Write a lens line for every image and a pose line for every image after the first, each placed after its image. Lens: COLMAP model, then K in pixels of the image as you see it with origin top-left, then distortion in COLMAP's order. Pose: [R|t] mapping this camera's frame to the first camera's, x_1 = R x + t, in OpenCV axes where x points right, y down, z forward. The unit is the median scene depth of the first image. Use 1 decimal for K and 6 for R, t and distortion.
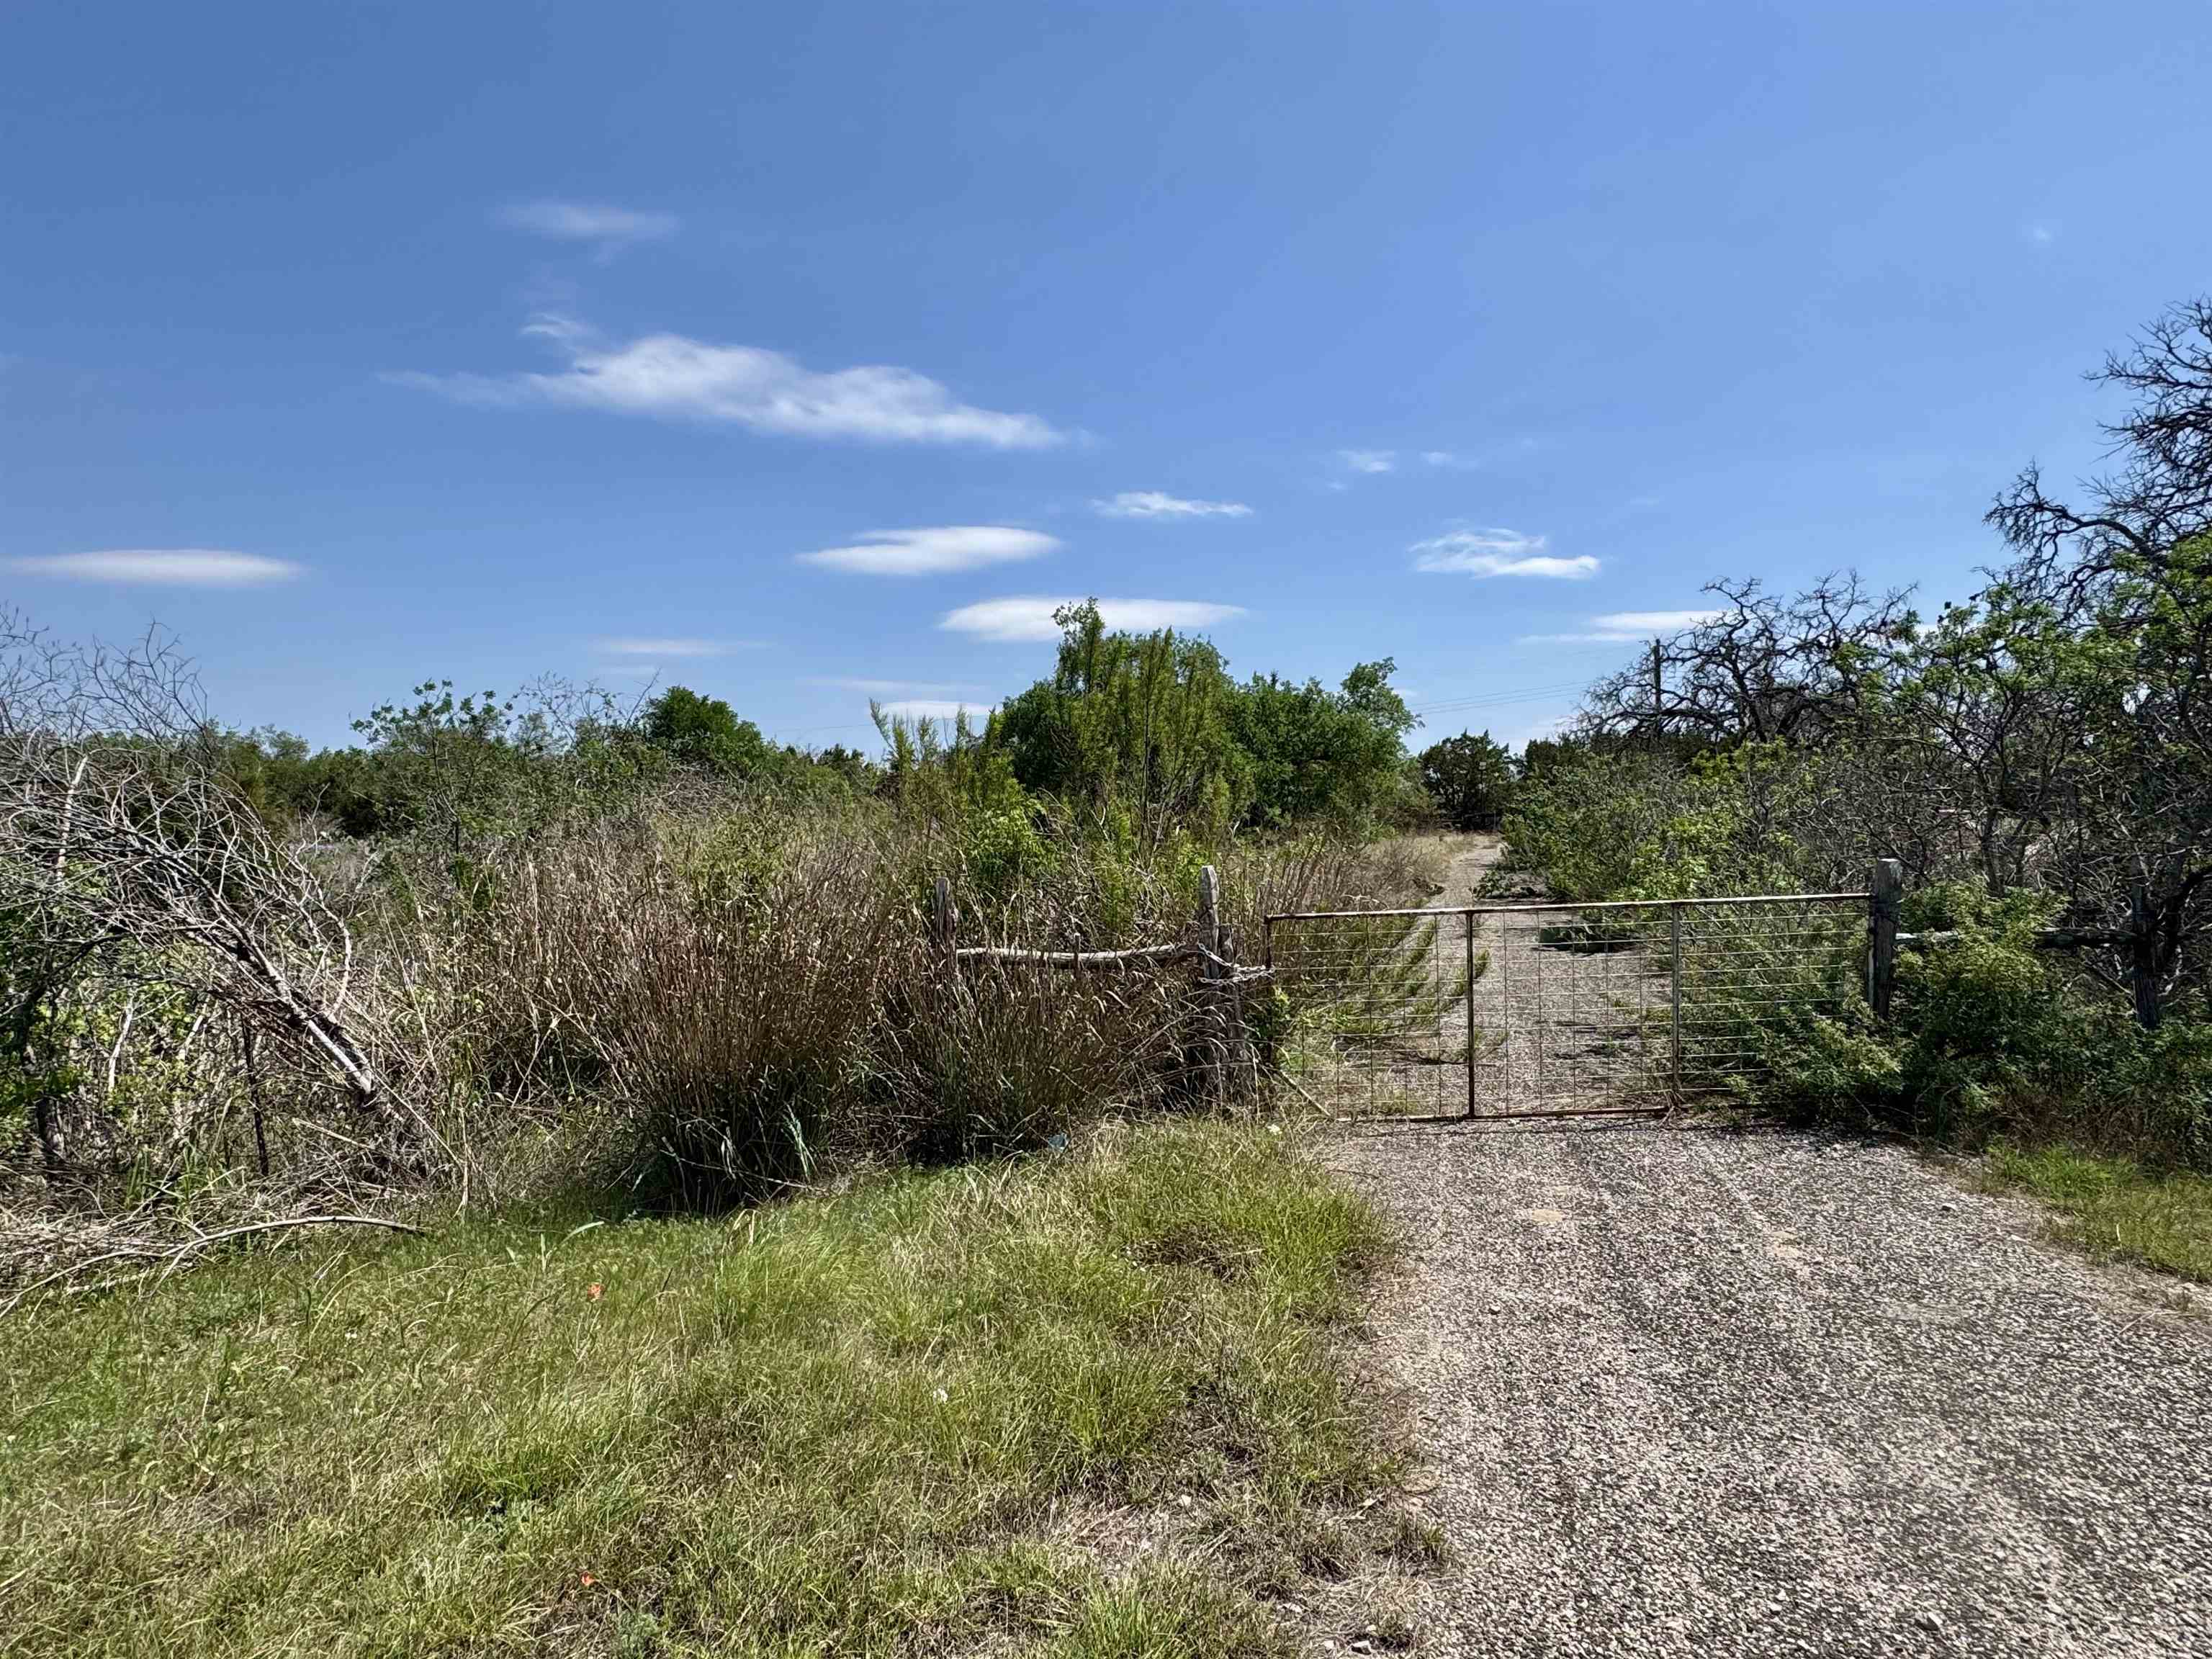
lens RADIAL K [[1194.7, 0, 1095.7], [0, 1194.7, 823.8], [0, 0, 1]] dist [0.000915, 0.000614]
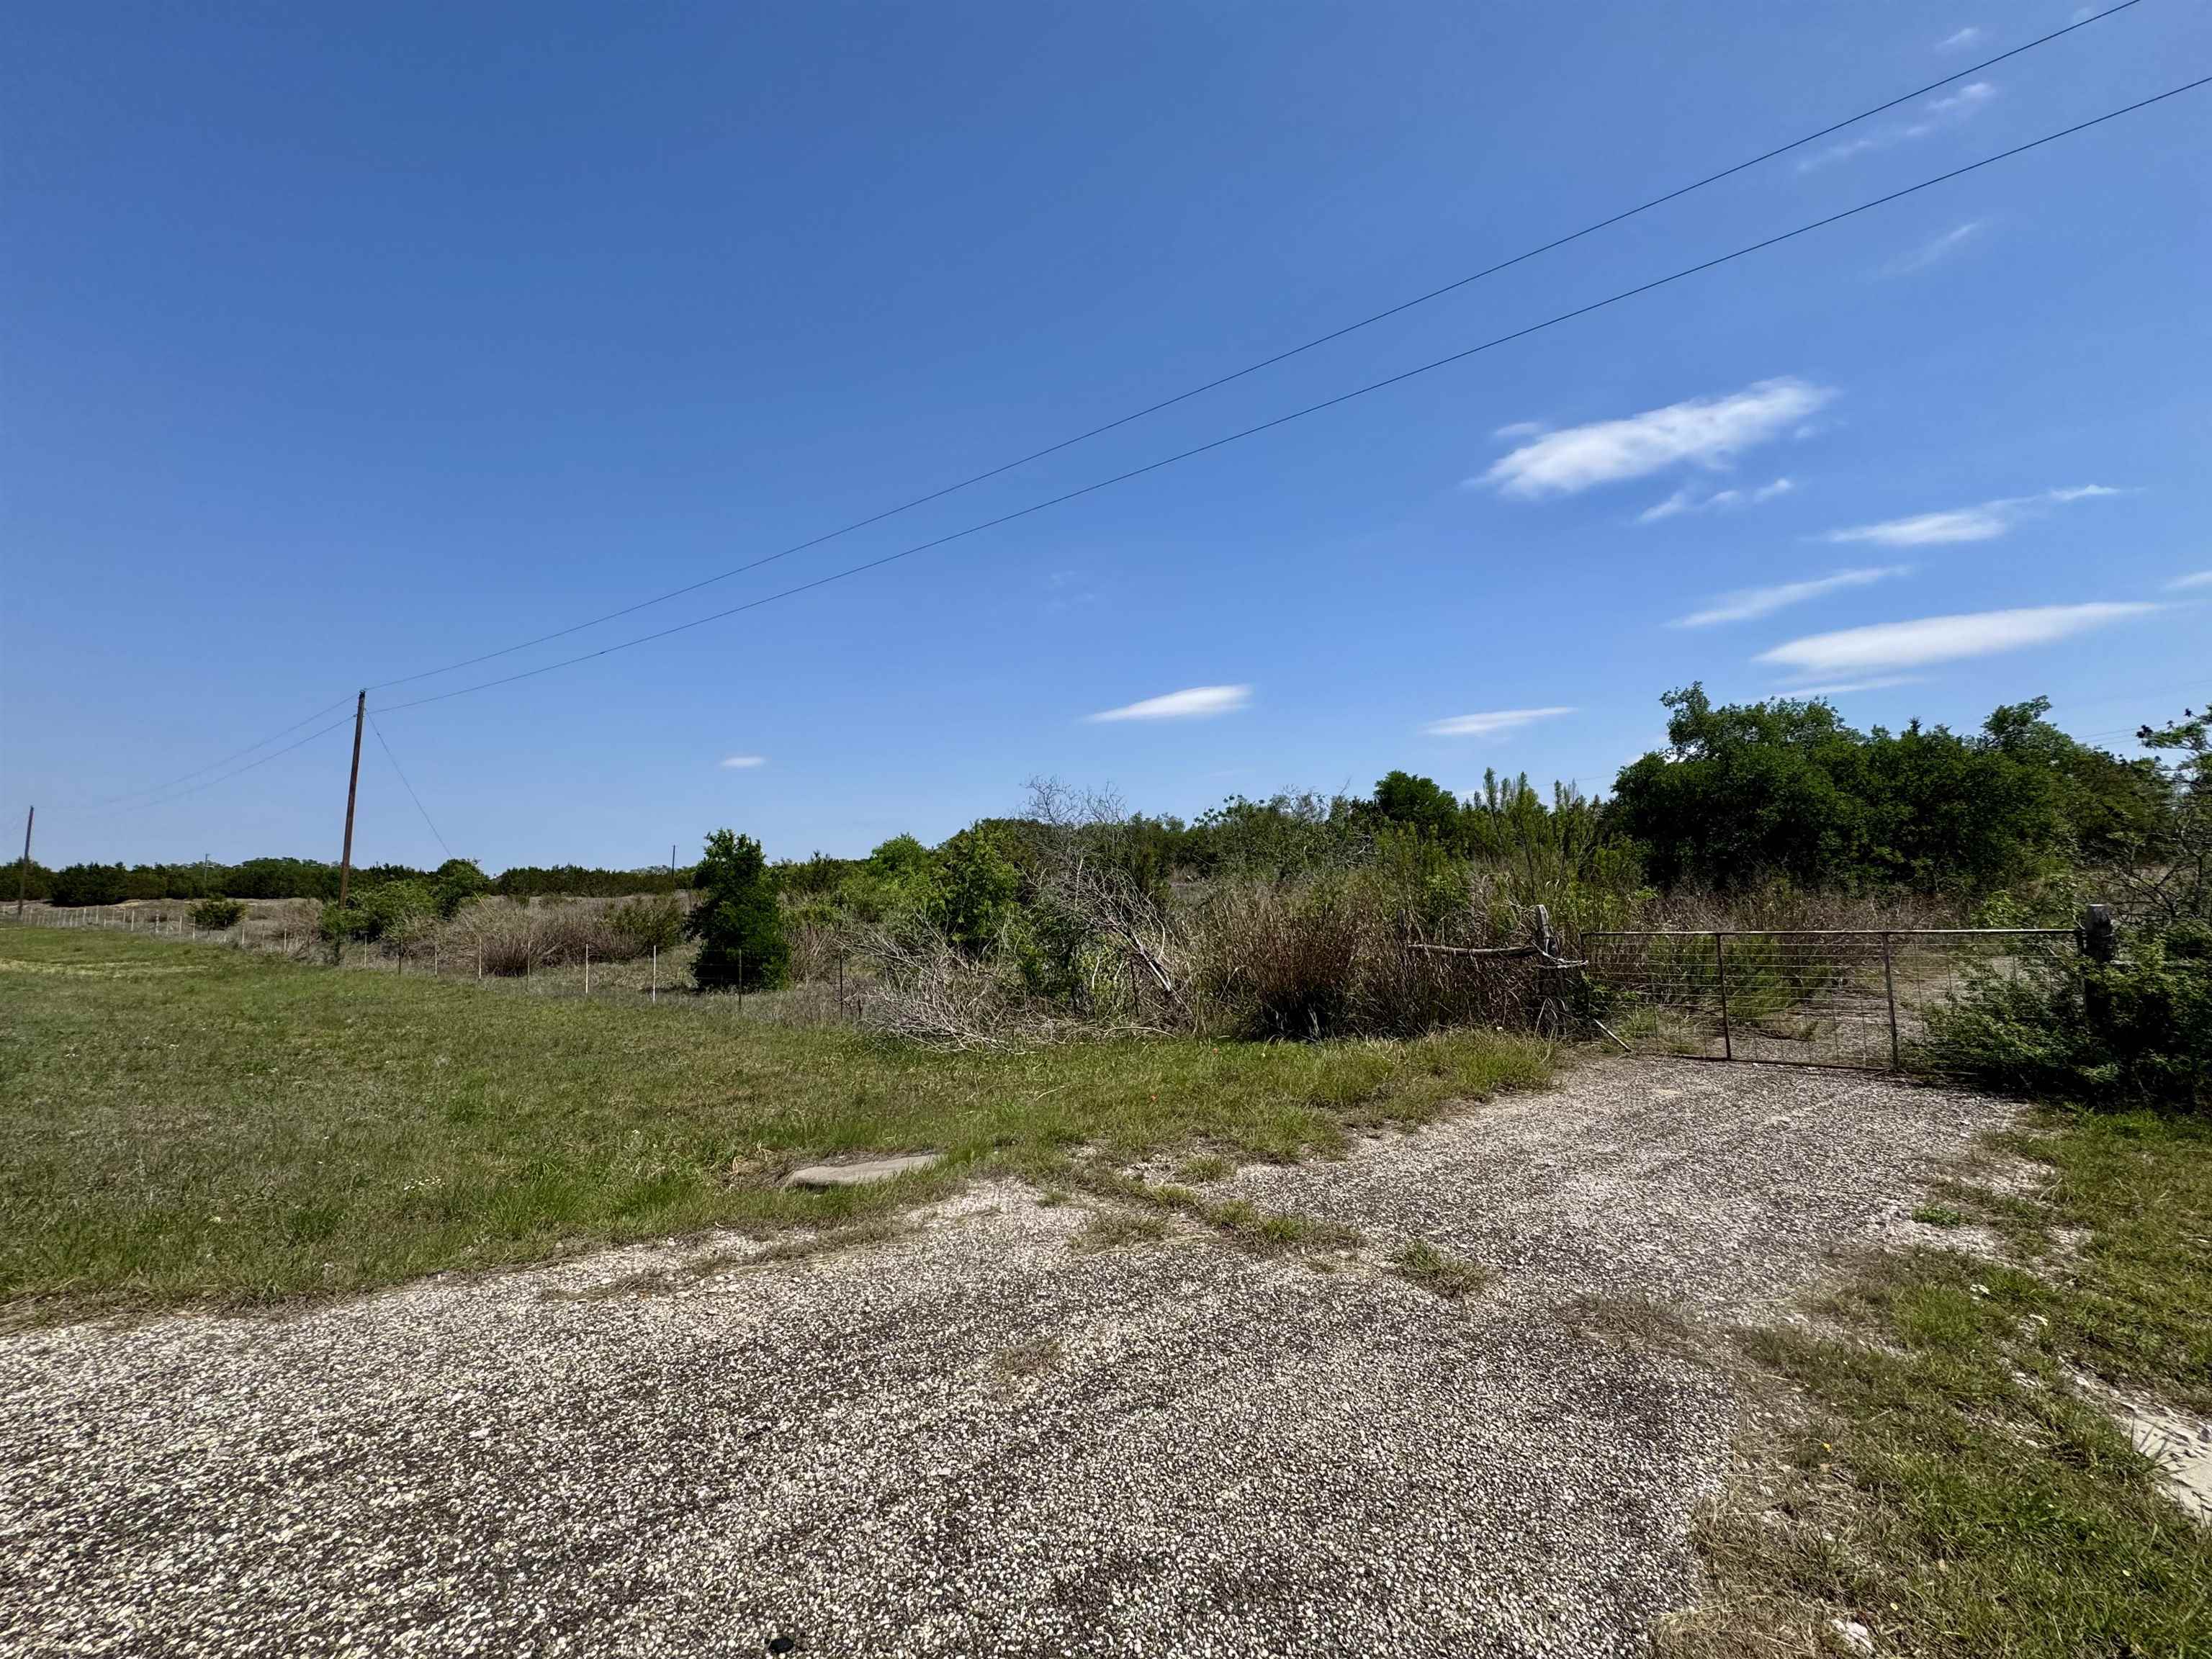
lens RADIAL K [[898.6, 0, 1106.8], [0, 898.6, 829.1], [0, 0, 1]] dist [0.000543, 0.000484]
pose [[0.777866, -0.043608, -0.626915, 0.506331], [0.021501, 0.998852, -0.042803, -0.041932], [0.628062, 0.019816, 0.777911, -0.583102]]
